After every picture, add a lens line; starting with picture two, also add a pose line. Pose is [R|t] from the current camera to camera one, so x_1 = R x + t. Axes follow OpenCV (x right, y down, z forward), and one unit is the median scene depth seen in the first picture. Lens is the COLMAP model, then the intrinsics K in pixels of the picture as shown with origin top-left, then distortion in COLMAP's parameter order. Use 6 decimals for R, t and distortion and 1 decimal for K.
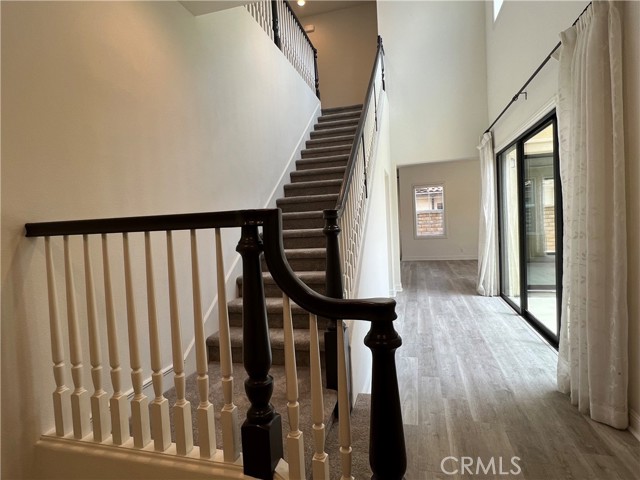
lens RADIAL K [[360.3, 0, 316.2], [0, 360.3, 240.5], [0, 0, 1]] dist [0.005520, 0.000143]
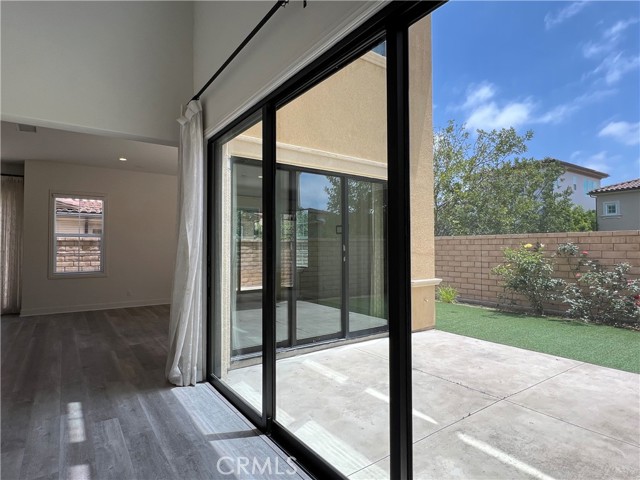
lens RADIAL K [[360.3, 0, 315.1], [0, 360.3, 237.9], [0, 0, 1]] dist [0.005520, 0.000143]
pose [[0.637395, 0.071509, 0.767212, 0.160064], [0.008482, 0.994973, -0.099785, -0.014787], [-0.770490, 0.070110, 0.633585, 0.483248]]
